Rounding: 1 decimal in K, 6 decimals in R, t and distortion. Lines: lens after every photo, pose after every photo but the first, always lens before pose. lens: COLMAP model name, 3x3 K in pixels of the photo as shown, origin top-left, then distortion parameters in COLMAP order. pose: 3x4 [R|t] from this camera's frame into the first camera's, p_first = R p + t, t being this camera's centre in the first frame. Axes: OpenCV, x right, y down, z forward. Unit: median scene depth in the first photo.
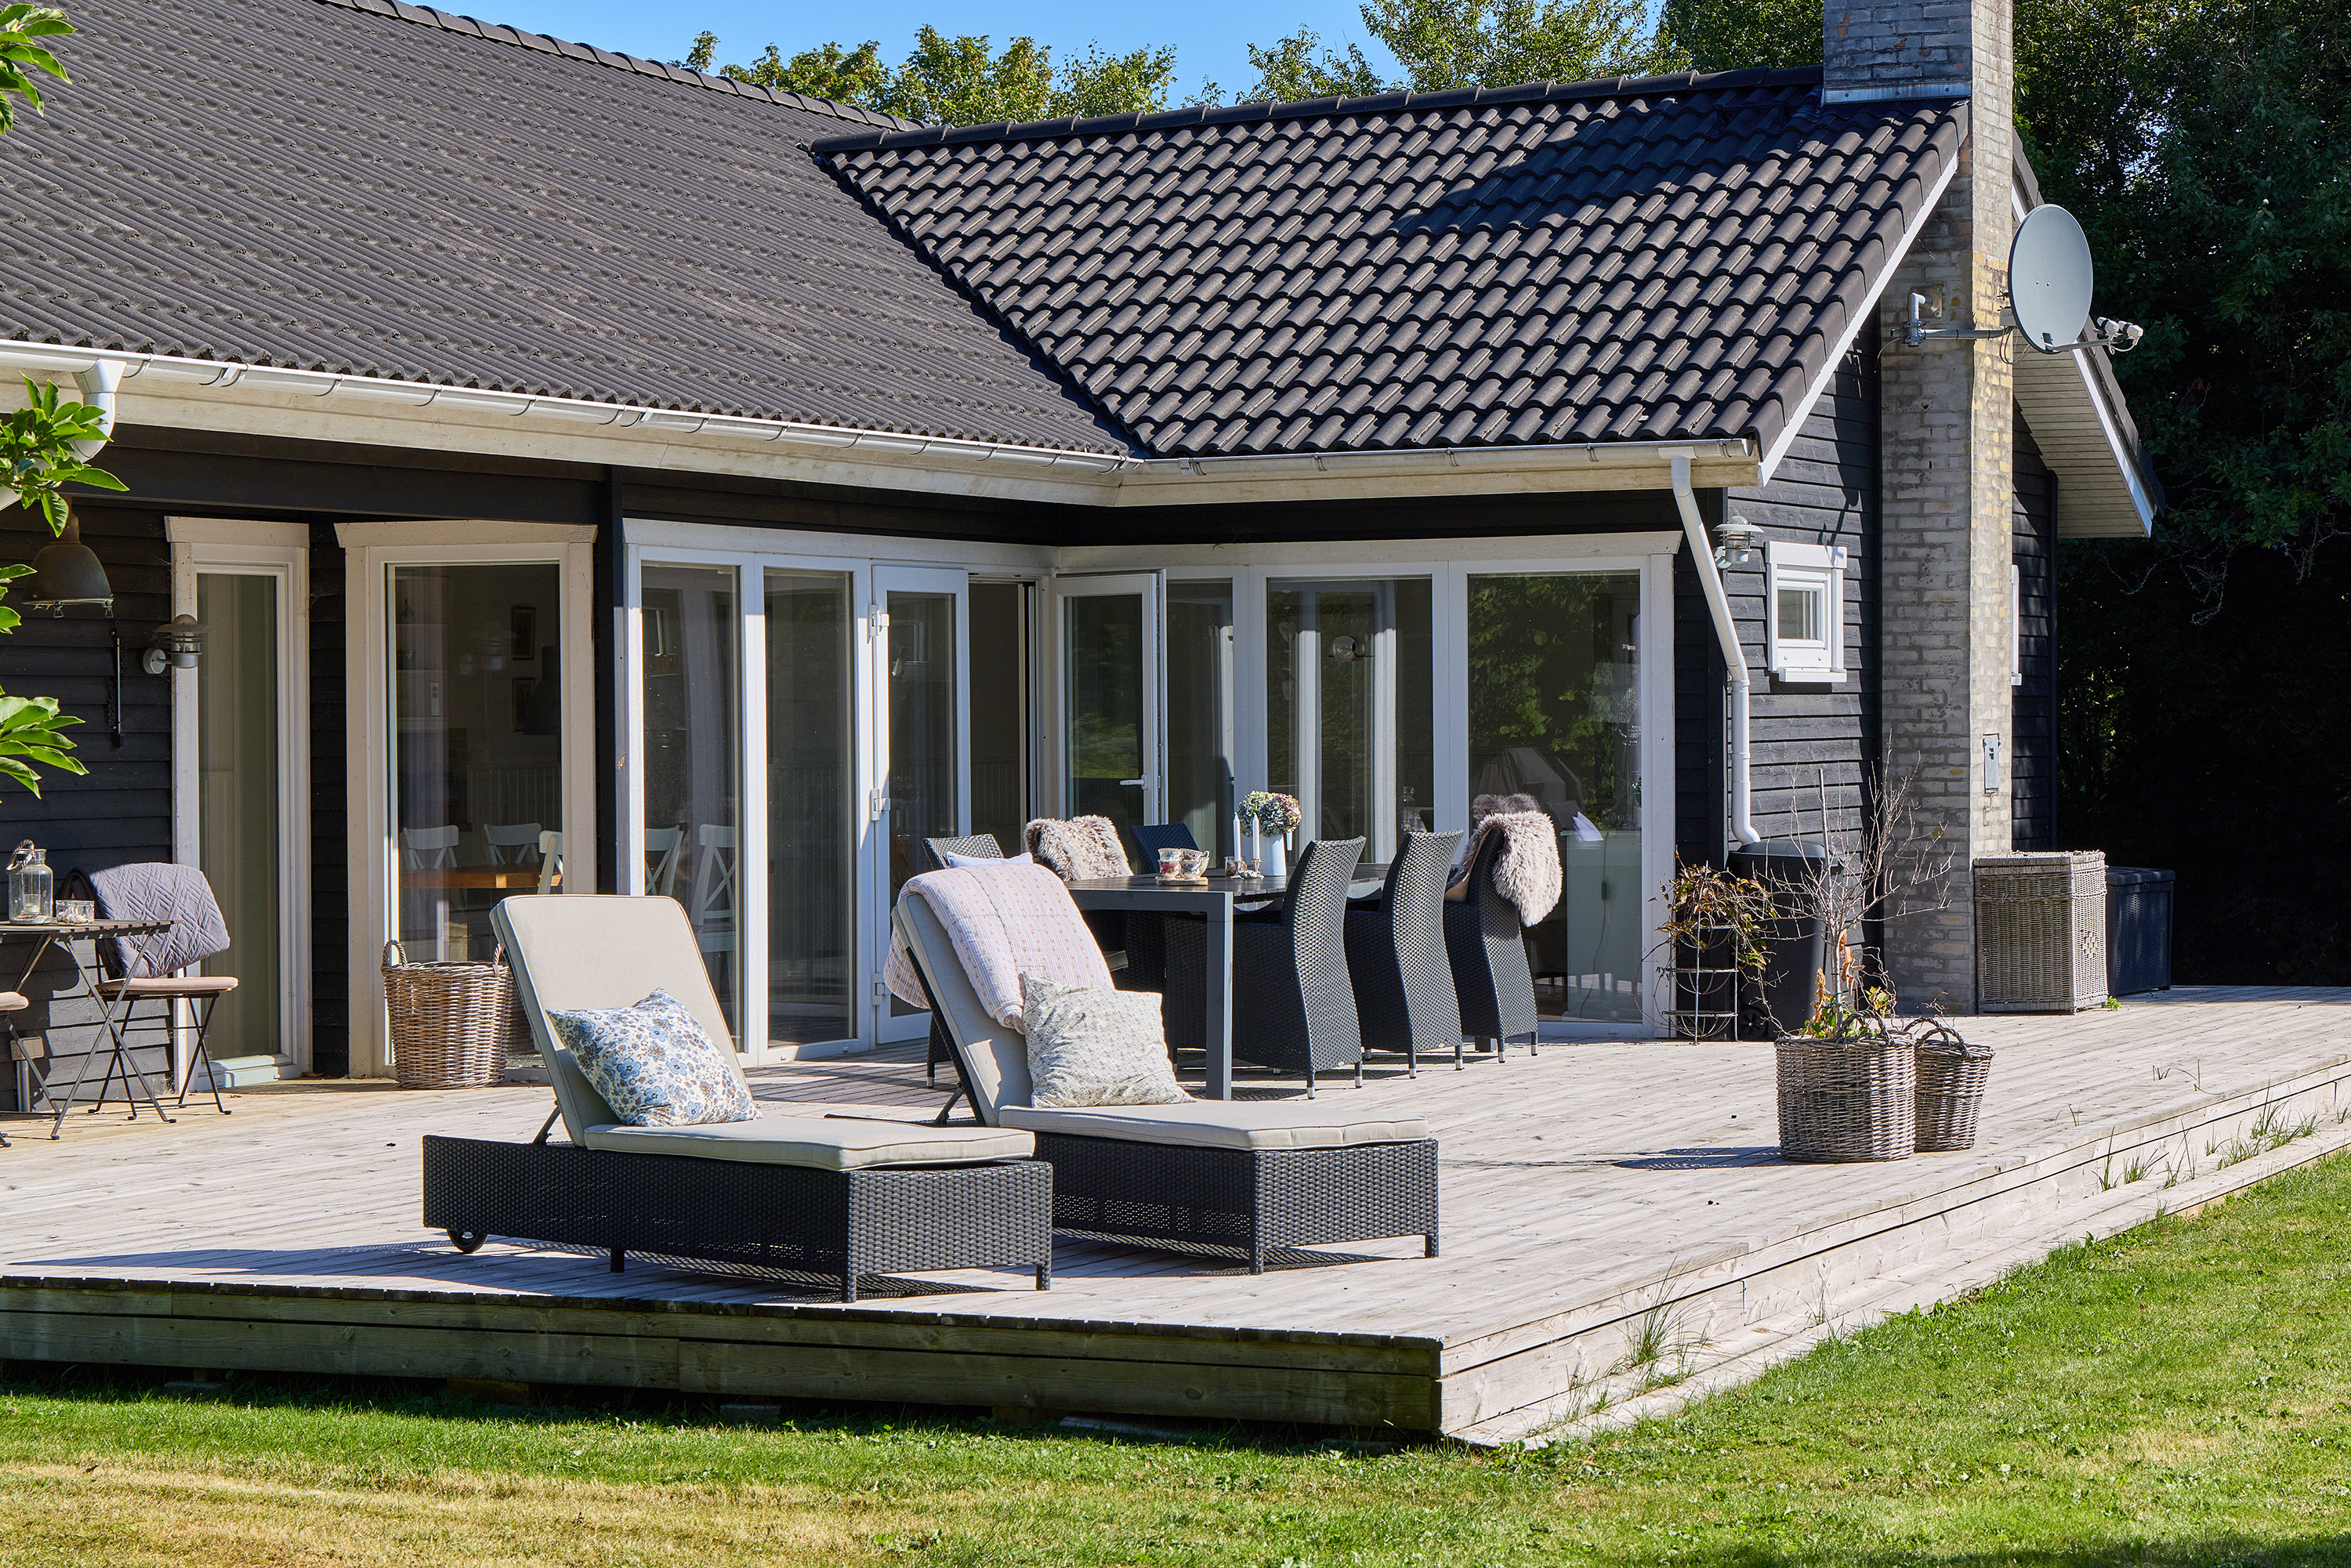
lens RADIAL K [[5138.4, 0, 1173.7], [0, 5138.4, 786.1], [0, 0, 1]] dist [0.042875, 0.000000]
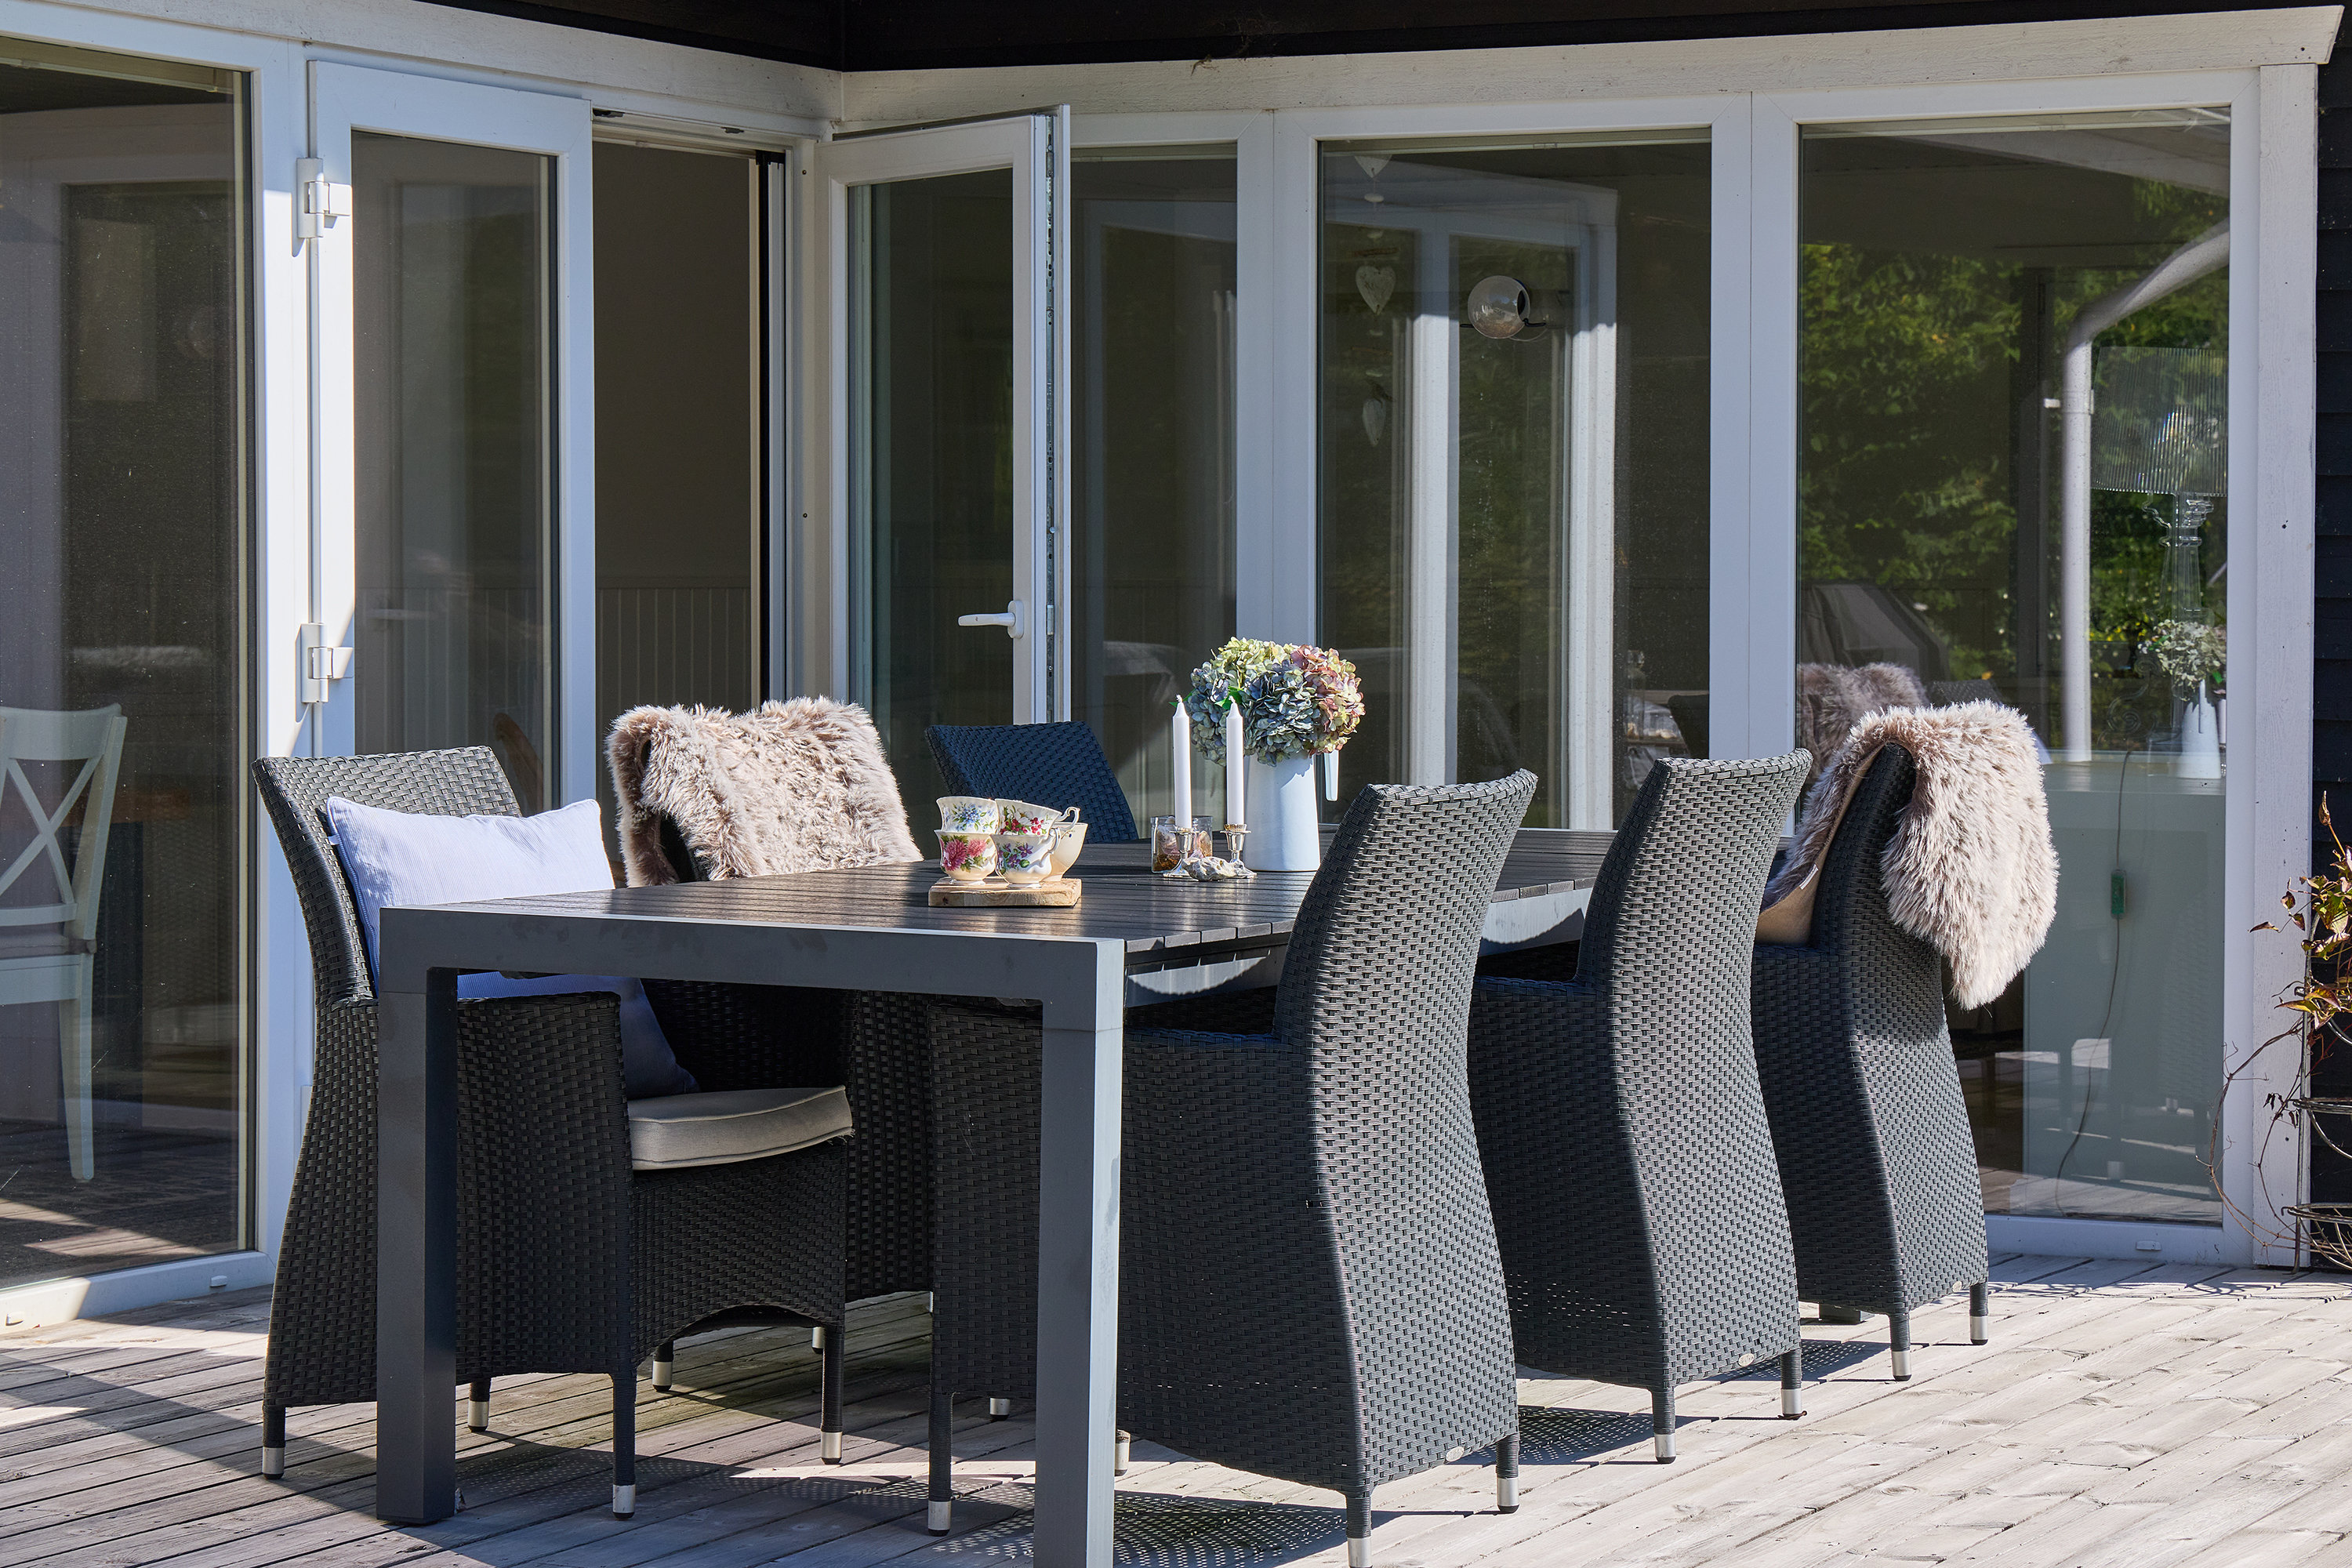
lens RADIAL K [[5731.5, 0, 1180.9], [0, 5731.5, 779.3], [0, 0, 1]] dist [0.045308, 0.000000]
pose [[0.999509, 0.013494, -0.028270, 0.022939], [-0.012919, 0.999708, 0.020445, 0.002707], [0.028538, -0.020070, 0.999391, 0.581929]]
